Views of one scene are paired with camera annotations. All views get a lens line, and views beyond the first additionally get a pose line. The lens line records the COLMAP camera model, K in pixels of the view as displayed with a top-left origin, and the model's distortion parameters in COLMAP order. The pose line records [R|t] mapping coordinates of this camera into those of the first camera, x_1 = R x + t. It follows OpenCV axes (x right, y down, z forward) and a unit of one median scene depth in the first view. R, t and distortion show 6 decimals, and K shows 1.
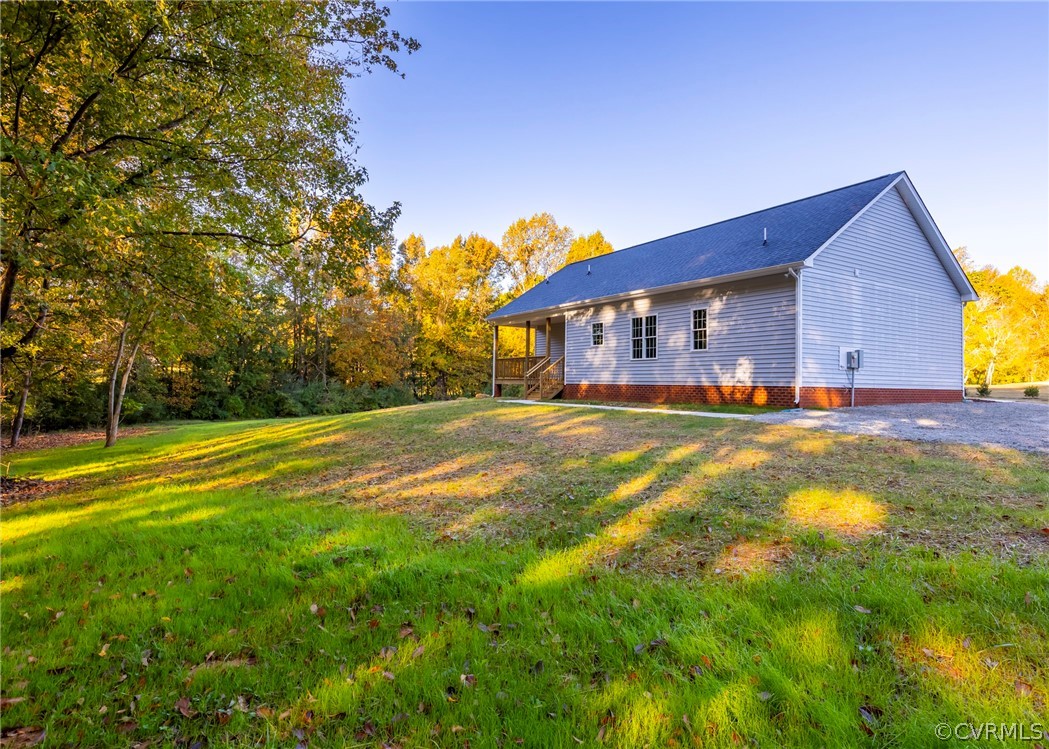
lens RADIAL K [[574.6, 0, 524.5], [0, 574.6, 374.5], [0, 0, 1]] dist [0.000063, 0.000012]
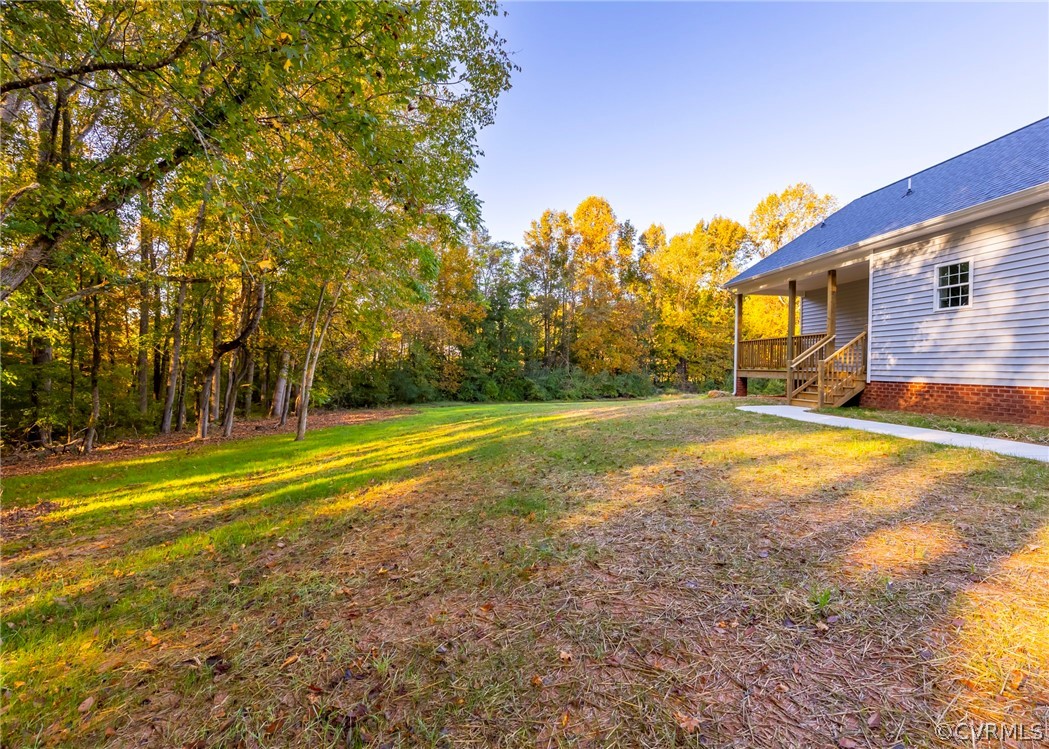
lens RADIAL K [[503.4, 0, 522.8], [0, 503.4, 368.2], [0, 0, 1]] dist [0.000720, -0.000370]
pose [[0.895527, 0.002588, -0.445000, -0.004510], [0.003771, 0.999903, 0.013403, -0.001363], [0.444992, -0.013681, 0.895430, 0.121444]]
